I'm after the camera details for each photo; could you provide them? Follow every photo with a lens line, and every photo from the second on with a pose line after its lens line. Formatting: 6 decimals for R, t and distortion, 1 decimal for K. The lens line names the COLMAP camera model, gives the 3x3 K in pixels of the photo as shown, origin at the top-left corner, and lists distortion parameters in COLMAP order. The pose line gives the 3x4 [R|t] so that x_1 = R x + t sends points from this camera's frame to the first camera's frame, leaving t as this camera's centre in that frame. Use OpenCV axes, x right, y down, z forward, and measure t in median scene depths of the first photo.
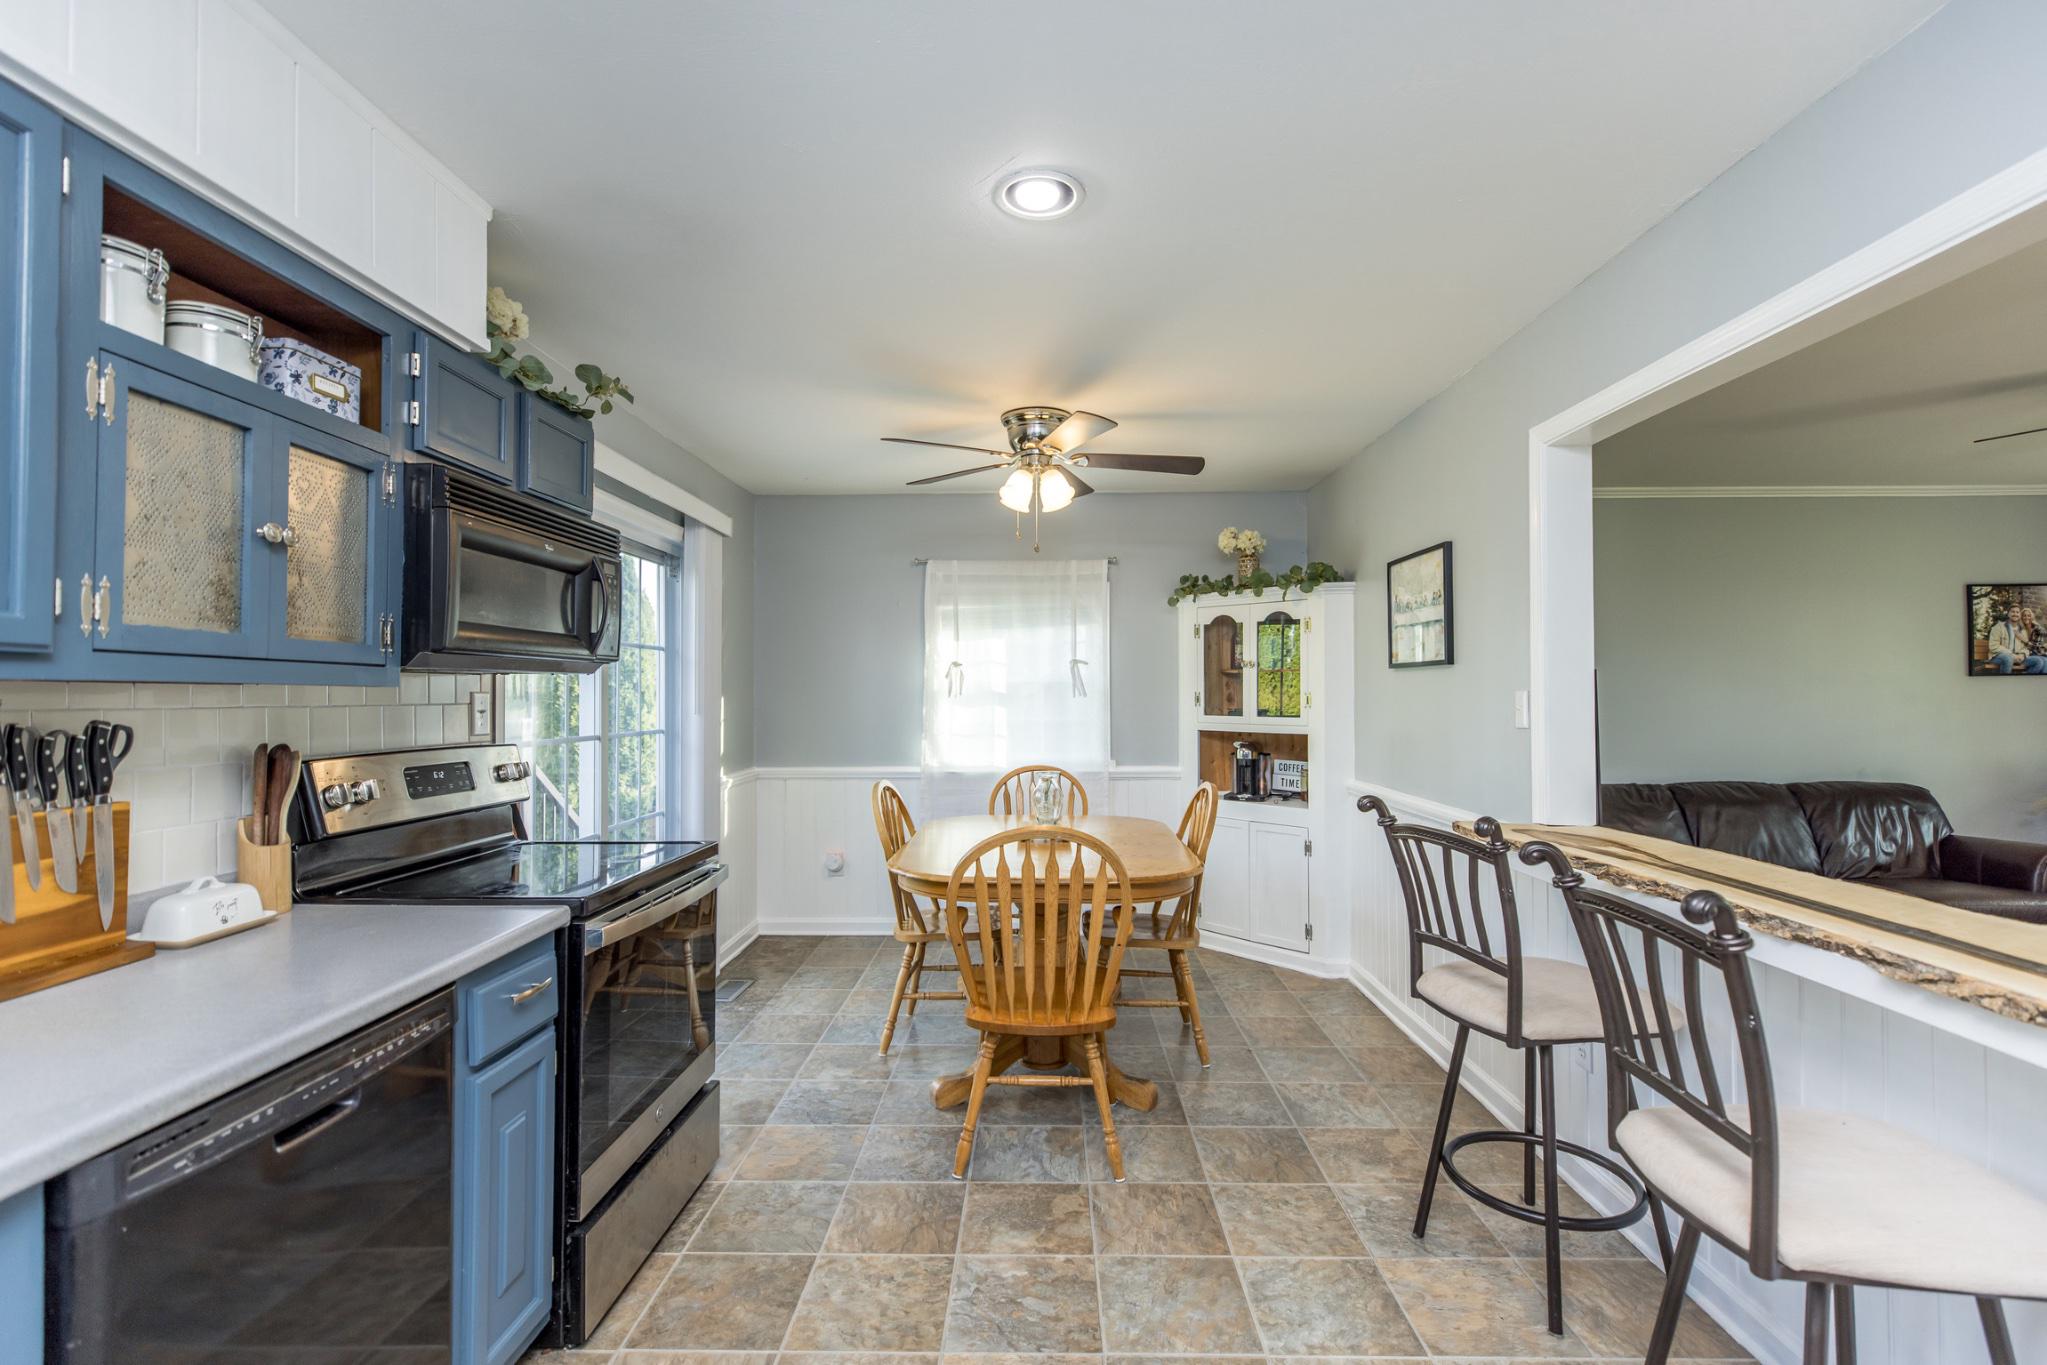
lens RADIAL K [[920.2, 0, 1023.5], [0, 920.2, 682.5], [0, 0, 1]] dist [0.001849, 0.000338]
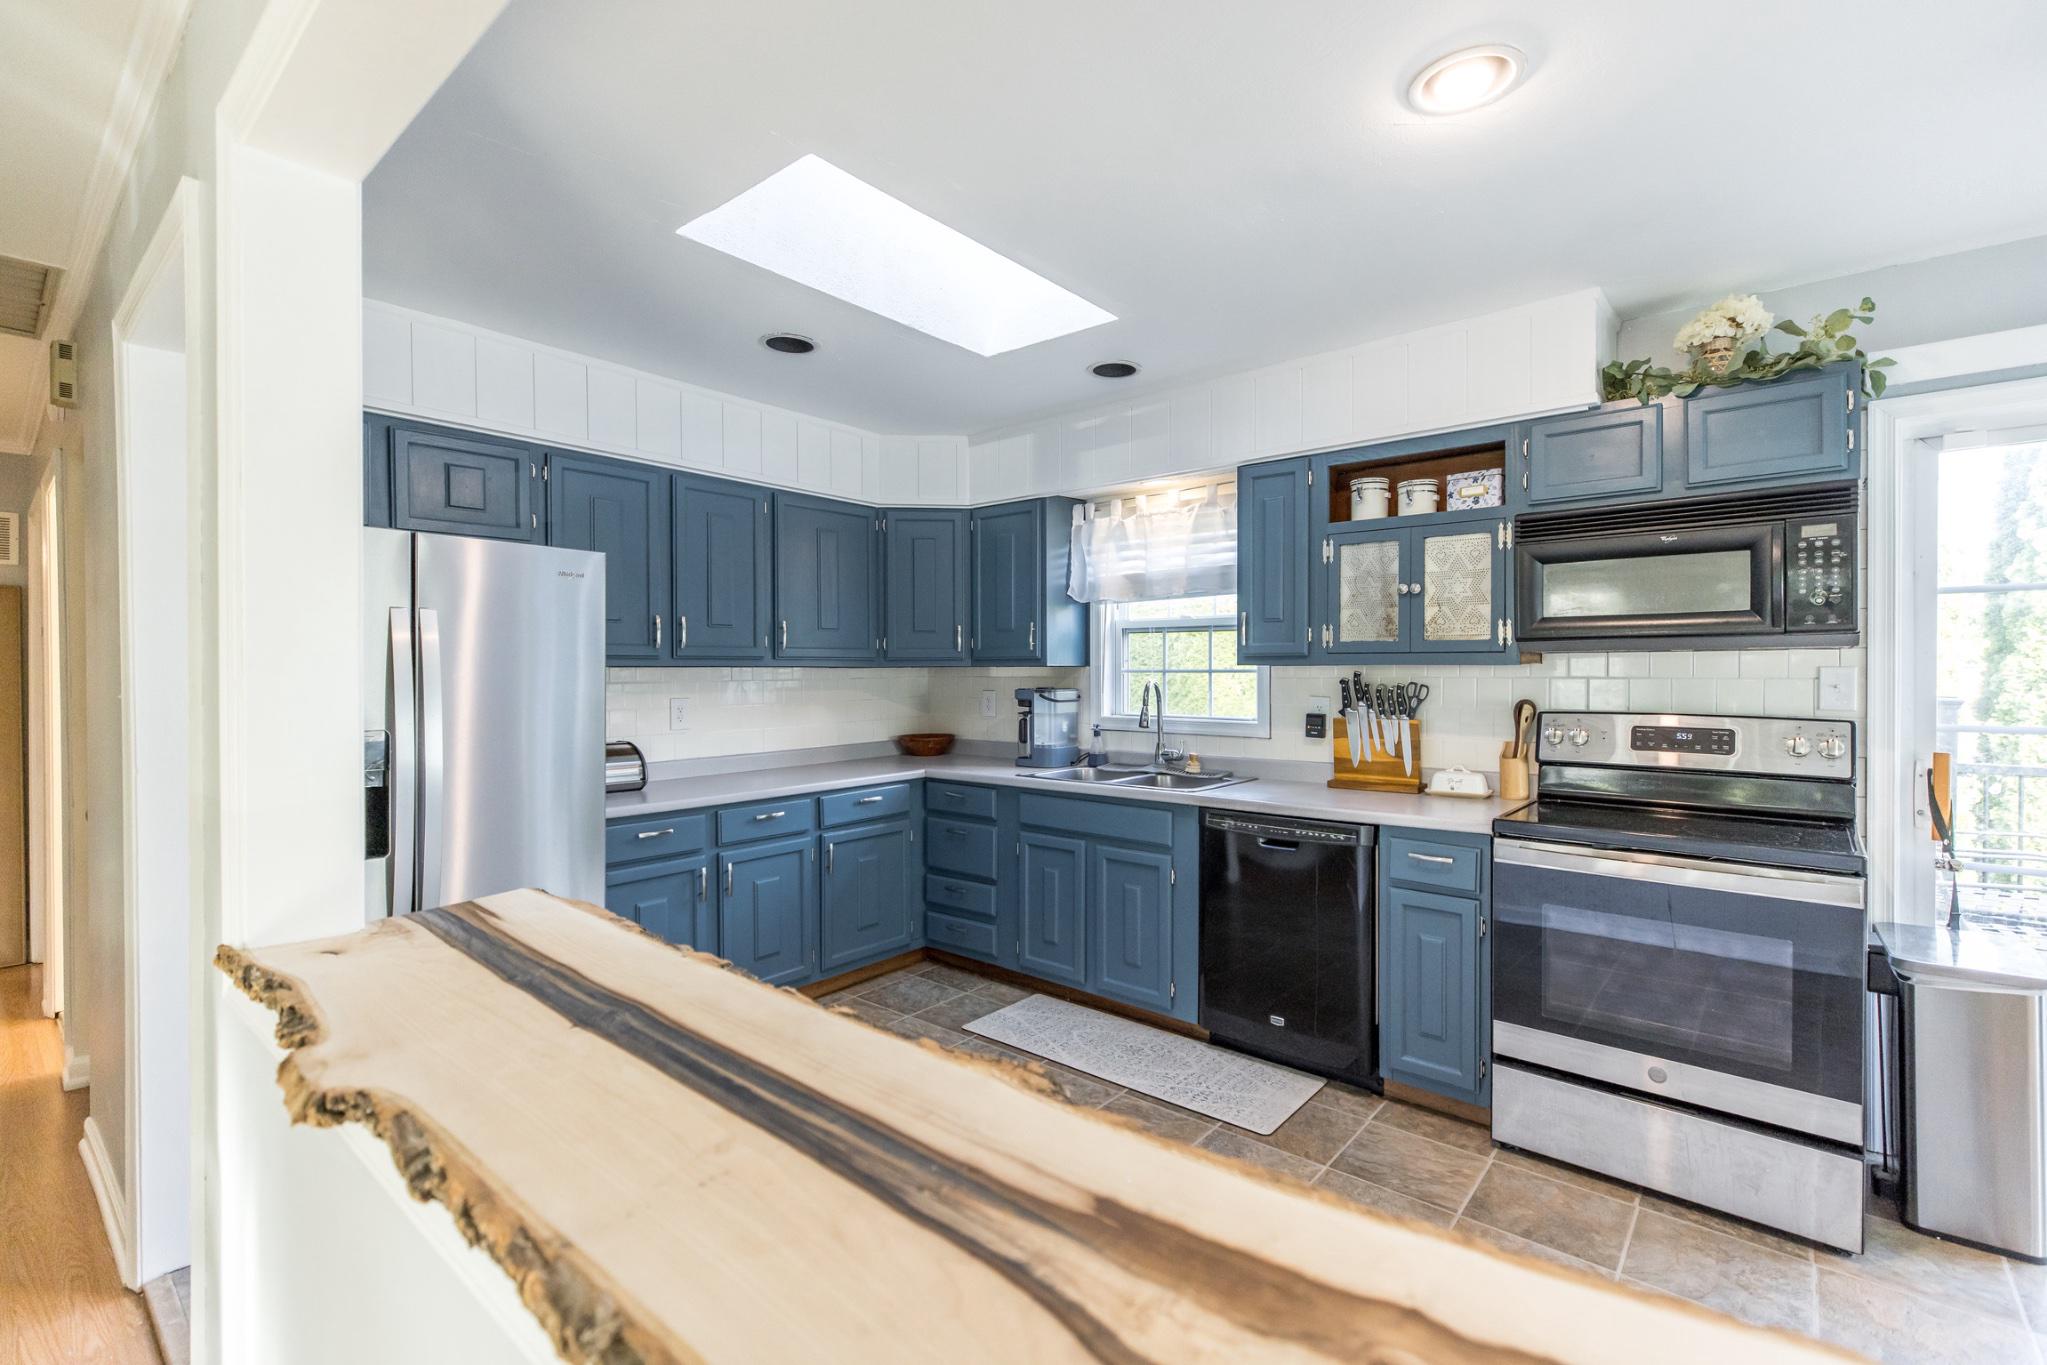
lens RADIAL K [[919.5, 0, 1016.2], [0, 919.5, 677.9], [0, 0, 1]] dist [0.002275, 0.000549]
pose [[-0.637568, 0.009854, -0.770331, 0.902117], [0.014546, 0.999894, 0.000752, 0.011041], [0.770256, -0.010726, -0.637644, 1.164355]]
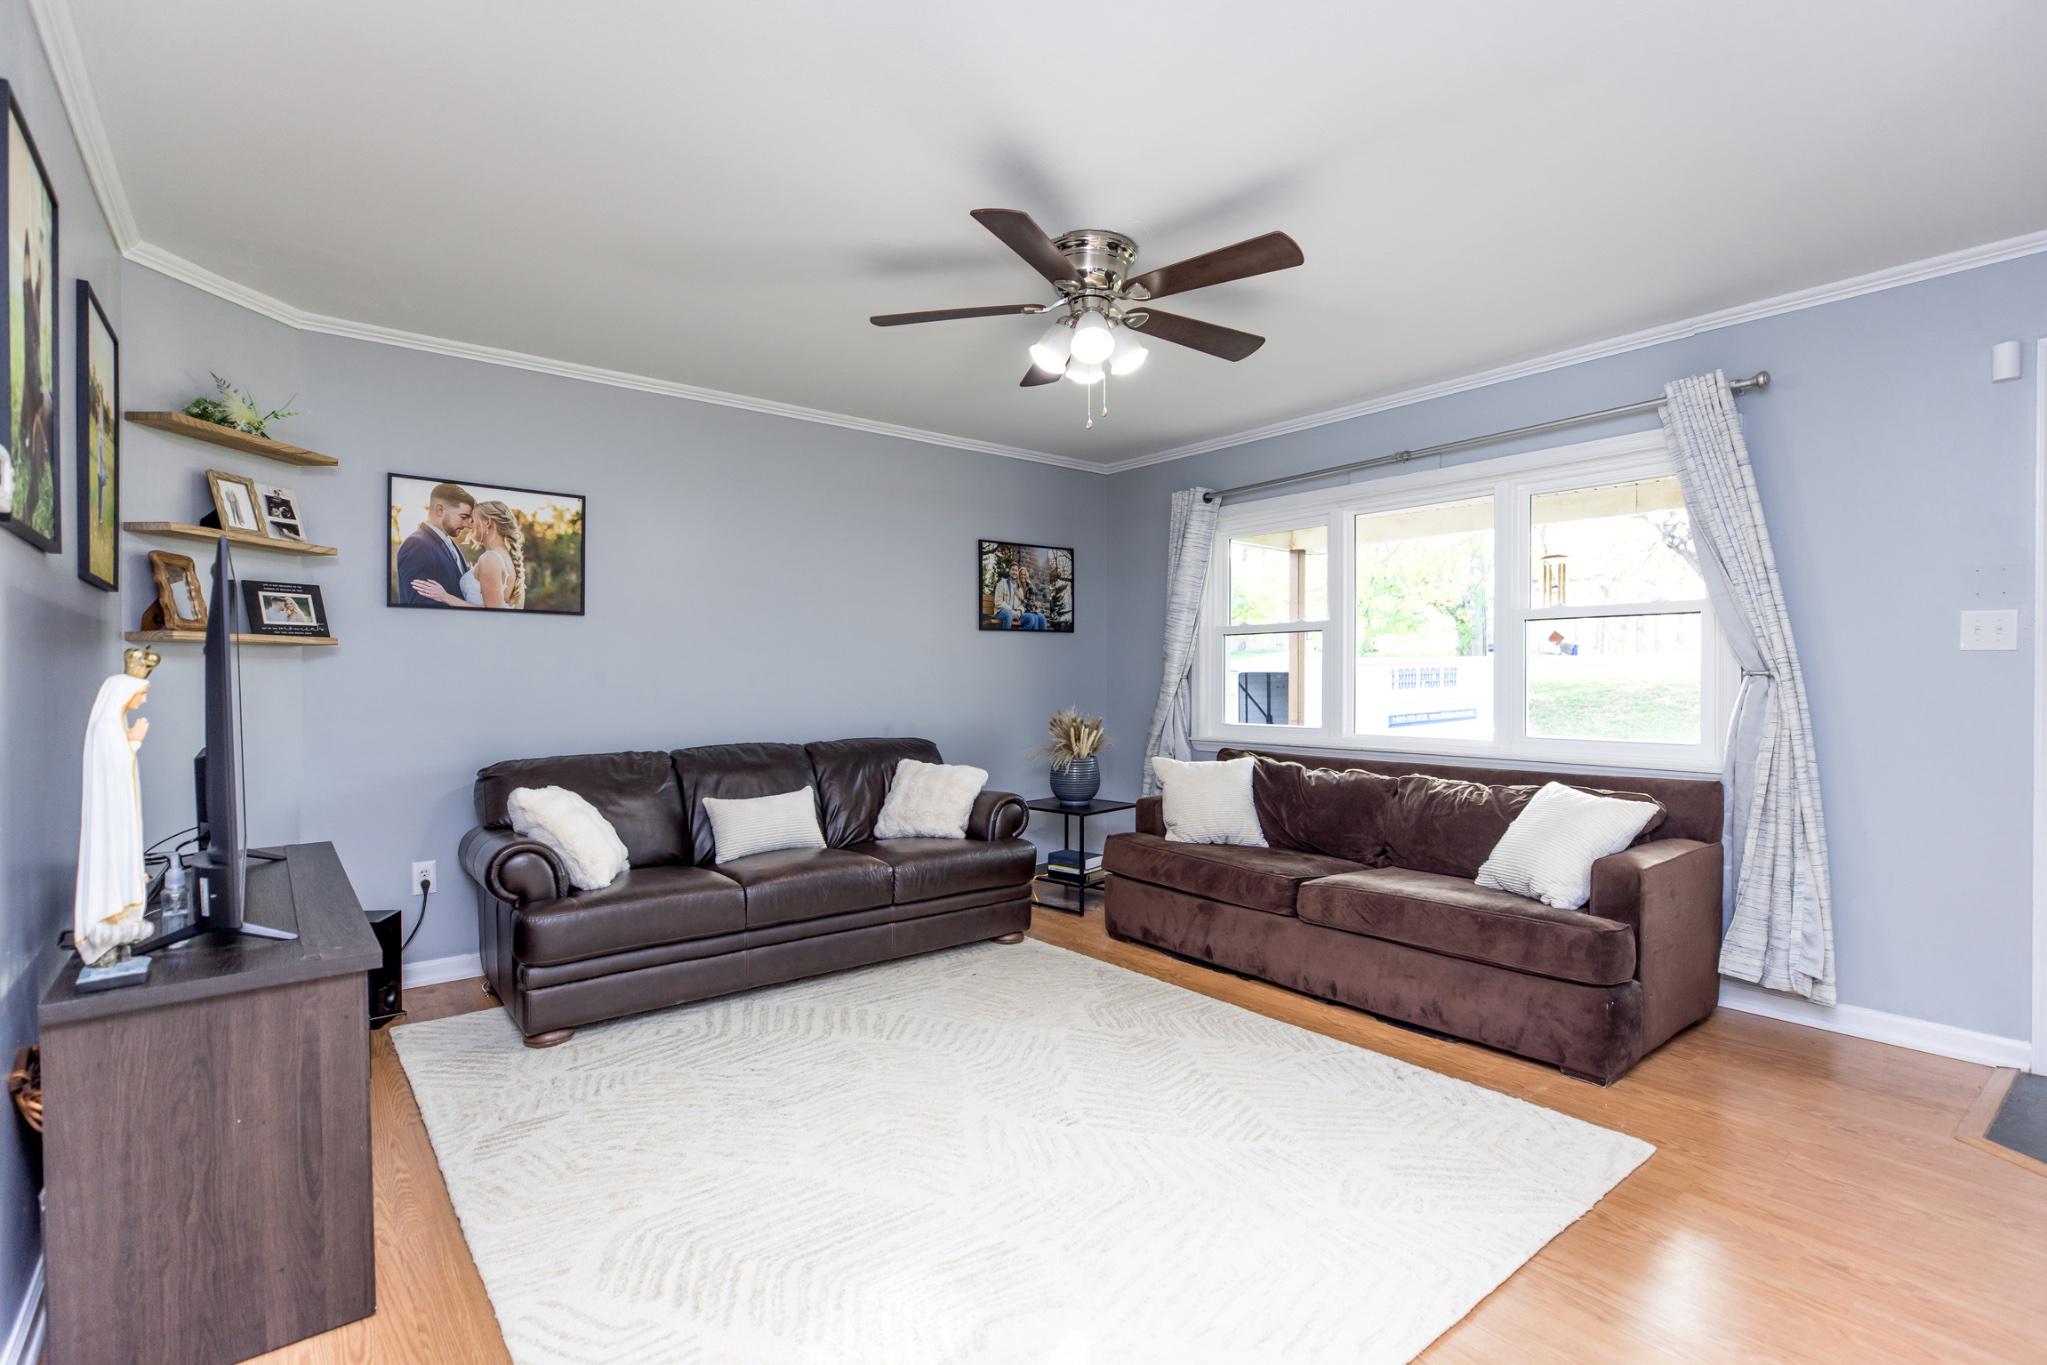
lens RADIAL K [[955.9, 0, 1023.5], [0, 955.9, 682.5], [0, 0, 1]] dist [-0.001491, -0.000161]
pose [[0.769363, -0.001489, 0.638810, 0.914116], [-0.011059, 0.999816, 0.015648, 0.078655], [-0.638716, -0.019104, 0.769205, 0.372195]]
